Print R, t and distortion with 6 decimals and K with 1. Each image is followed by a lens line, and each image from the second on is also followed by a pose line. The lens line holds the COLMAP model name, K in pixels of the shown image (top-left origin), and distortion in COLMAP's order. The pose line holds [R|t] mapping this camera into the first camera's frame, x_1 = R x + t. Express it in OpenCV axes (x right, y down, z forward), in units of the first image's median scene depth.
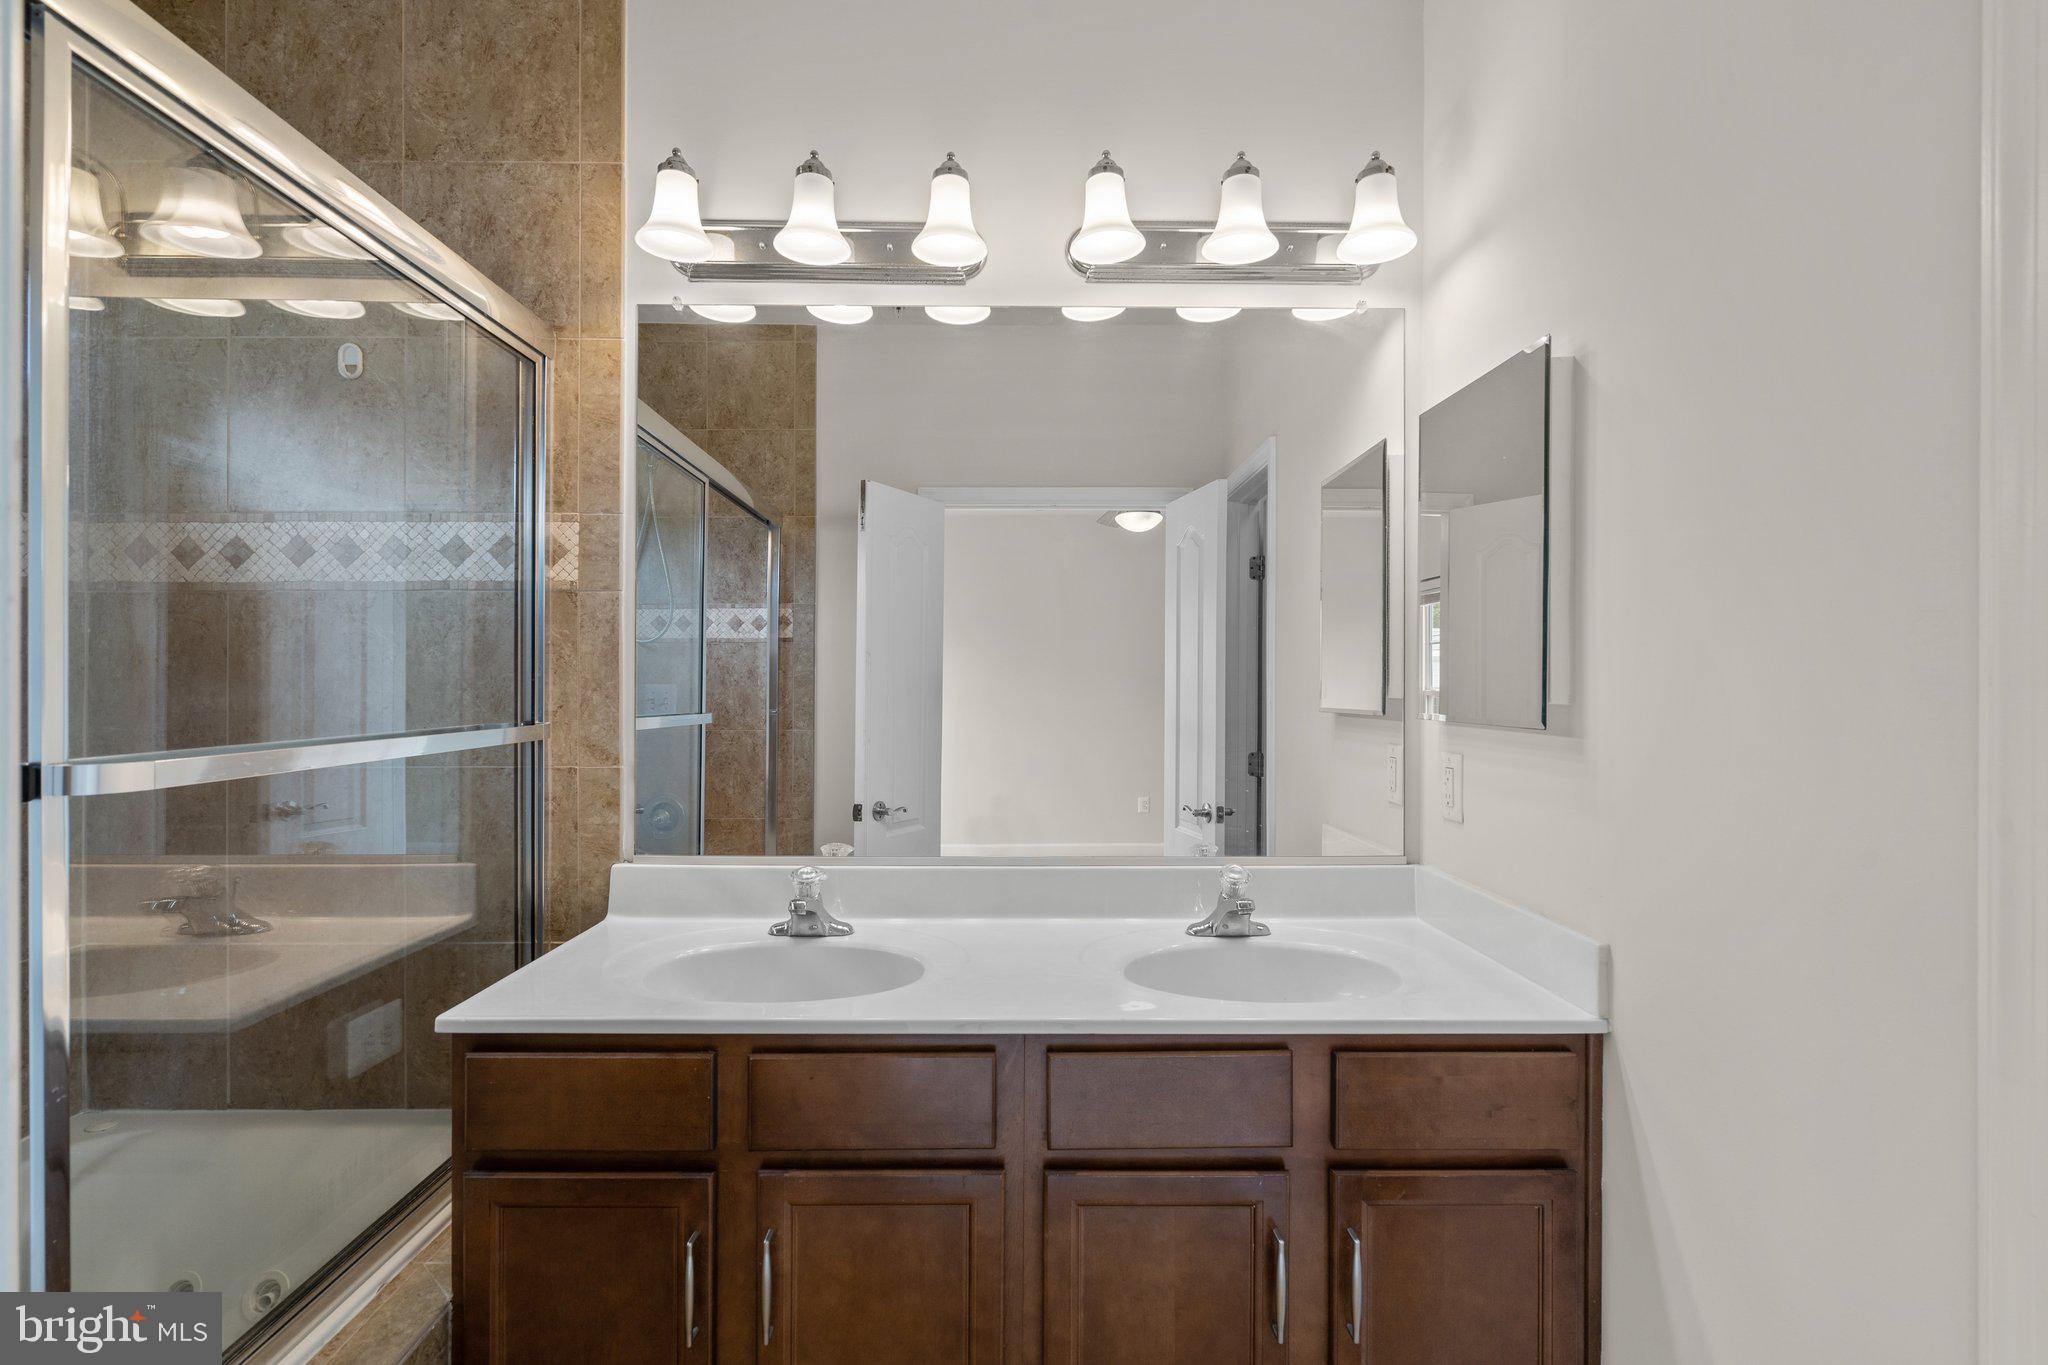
lens RADIAL K [[933.7, 0, 1027.2], [0, 933.7, 684.0], [0, 0, 1]] dist [-0.004034, 0.001614]
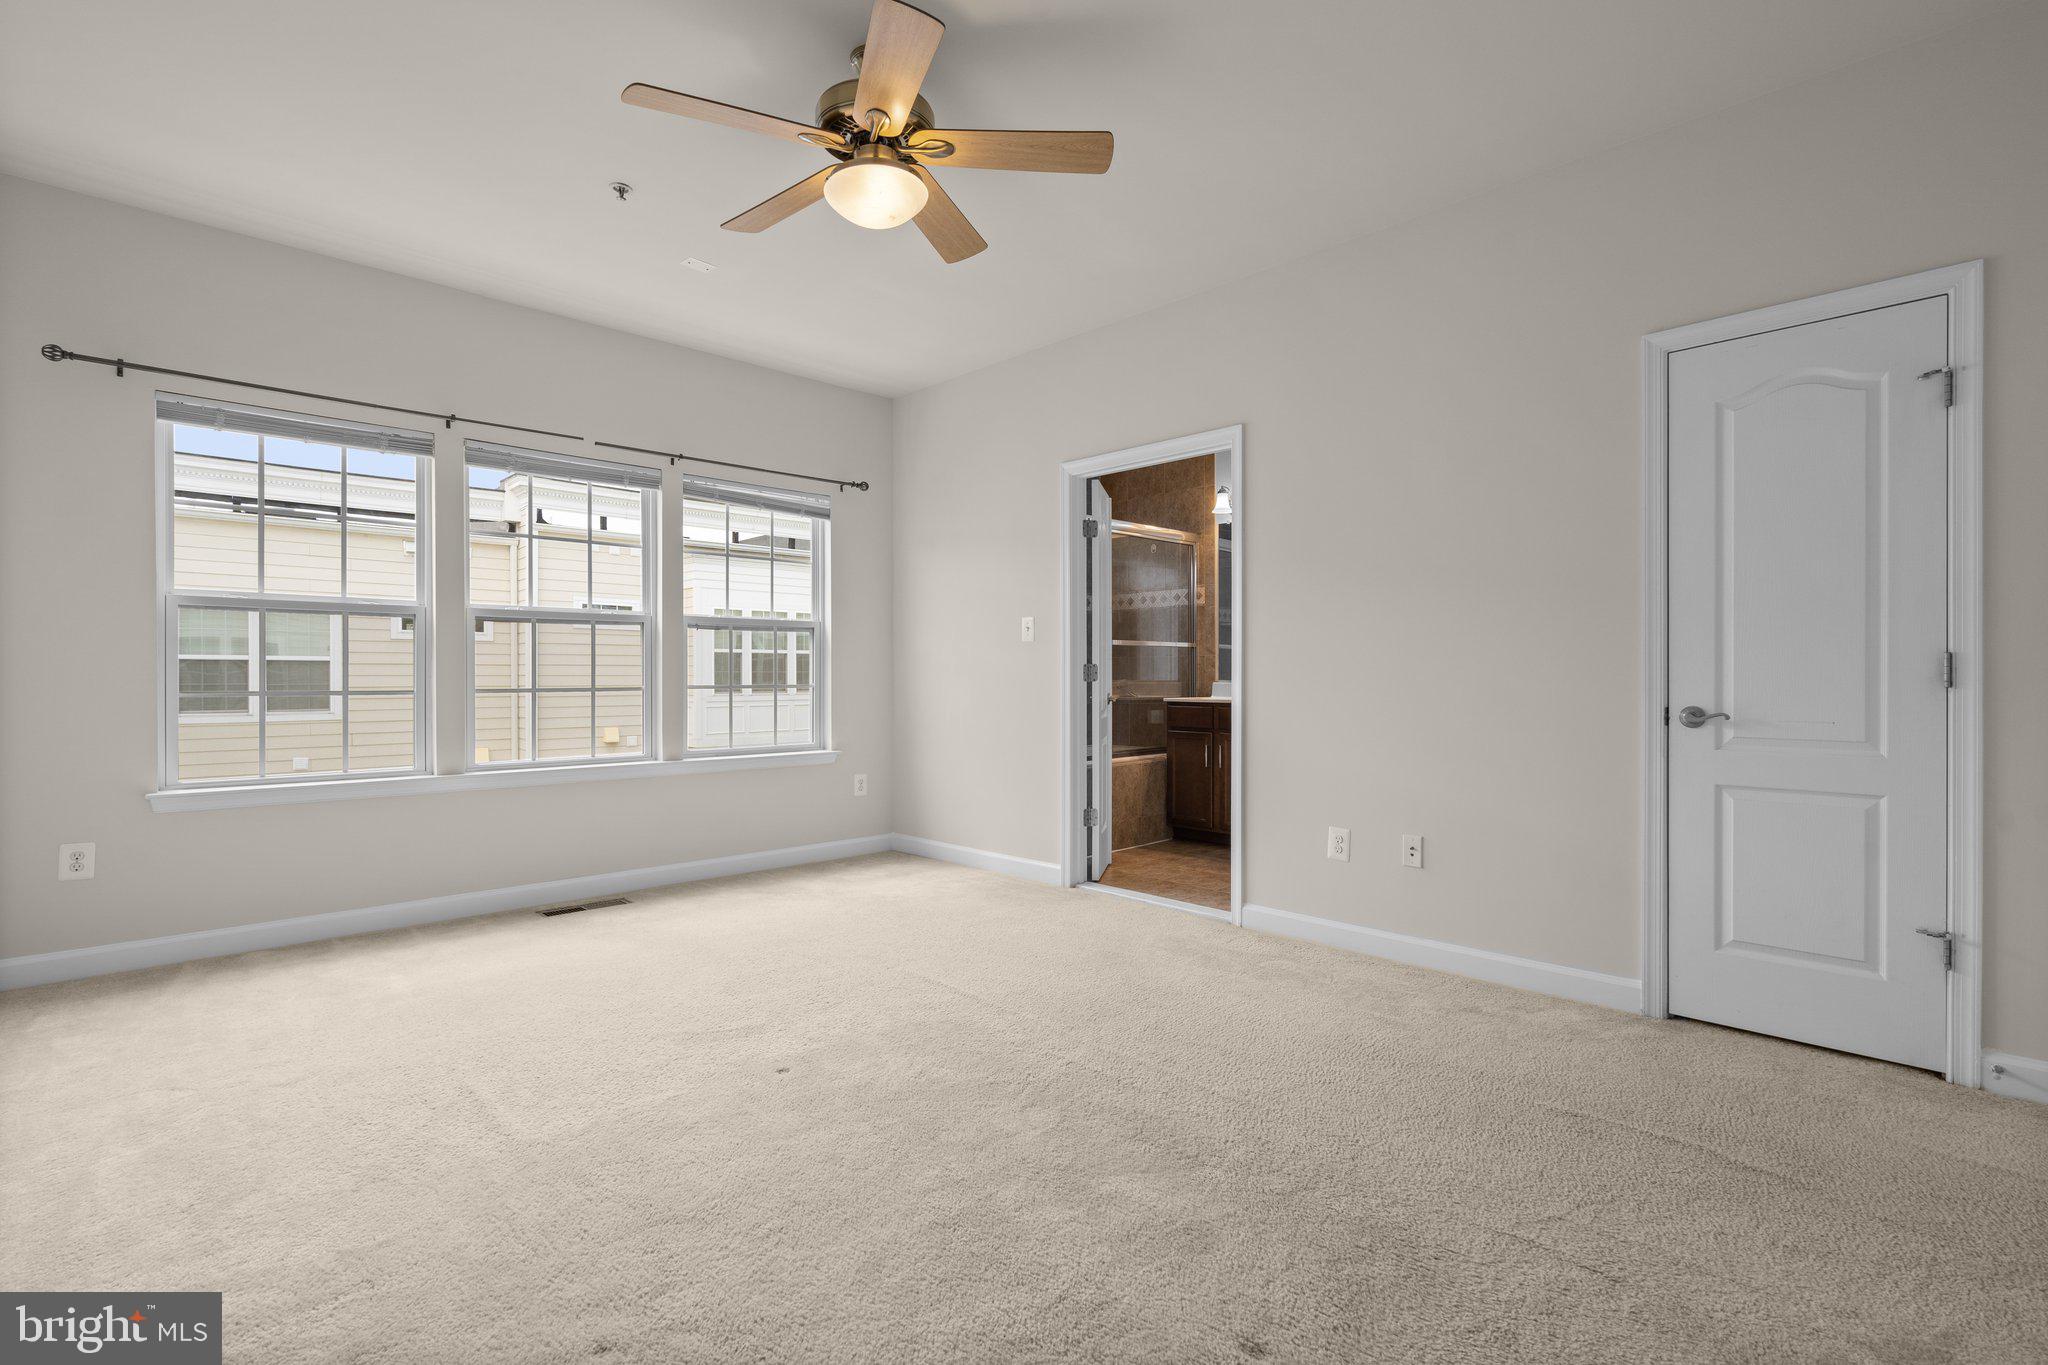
lens RADIAL K [[933.7, 0, 1035.4], [0, 933.7, 686.2], [0, 0, 1]] dist [-0.004034, 0.001614]
pose [[0.709957, 0.002505, -0.704241, 1.612410], [0.005641, 0.999941, 0.009243, 0.173806], [0.704222, -0.010535, 0.709901, -2.045934]]
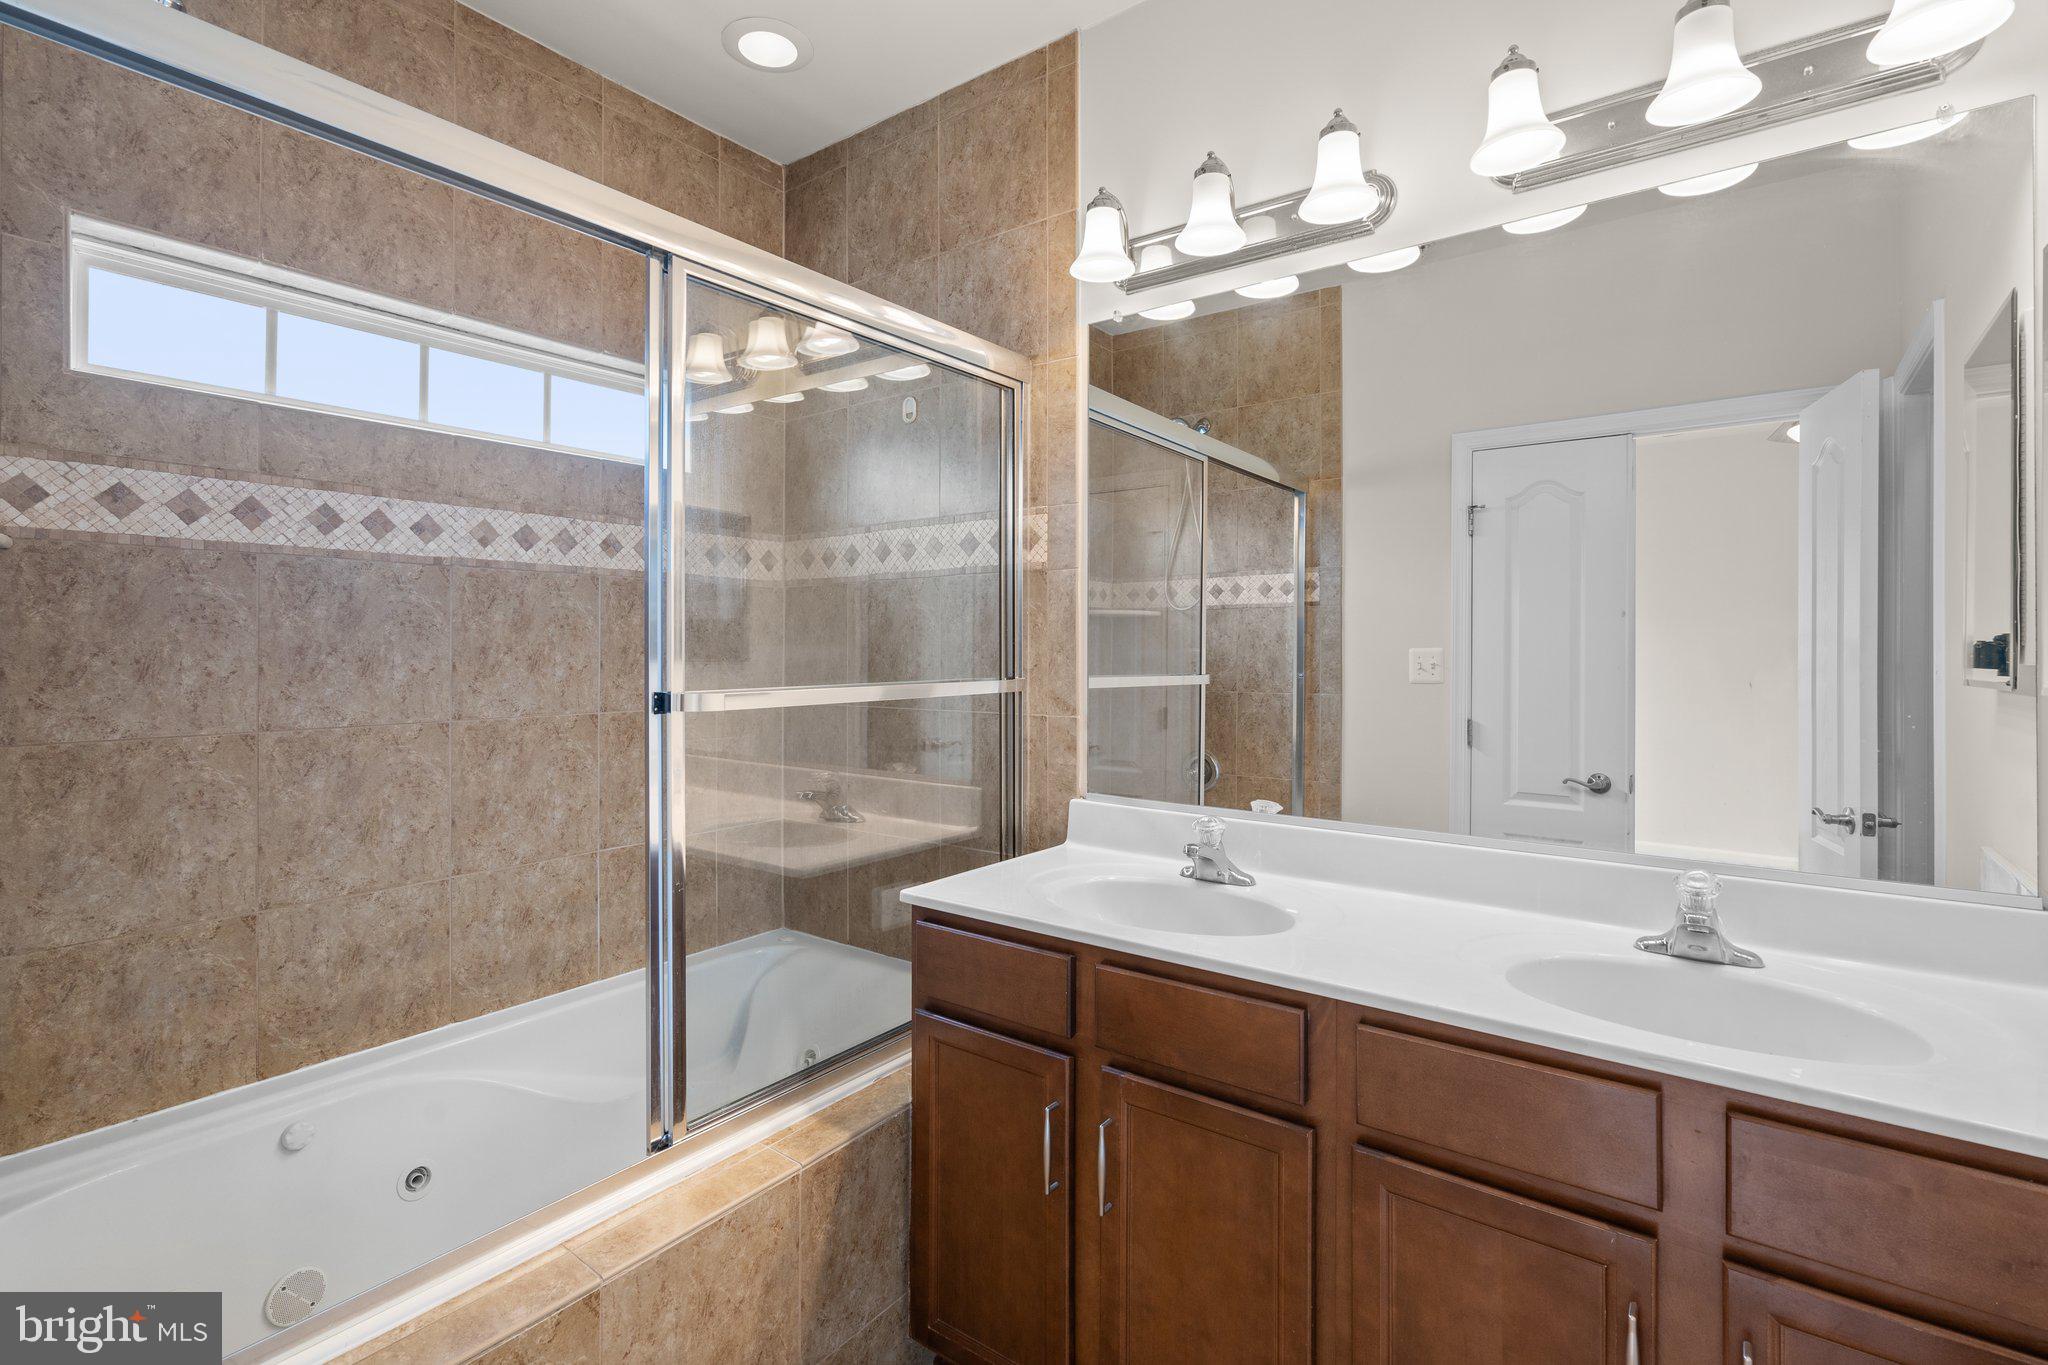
lens RADIAL K [[933.7, 0, 1009.8], [0, 933.7, 643.1], [0, 0, 1]] dist [-0.004034, 0.001614]
pose [[0.796577, -0.004489, -0.604520, 0.216256], [0.001005, 0.999981, -0.006102, 0.002517], [0.604536, 0.004253, 0.796567, 0.003577]]
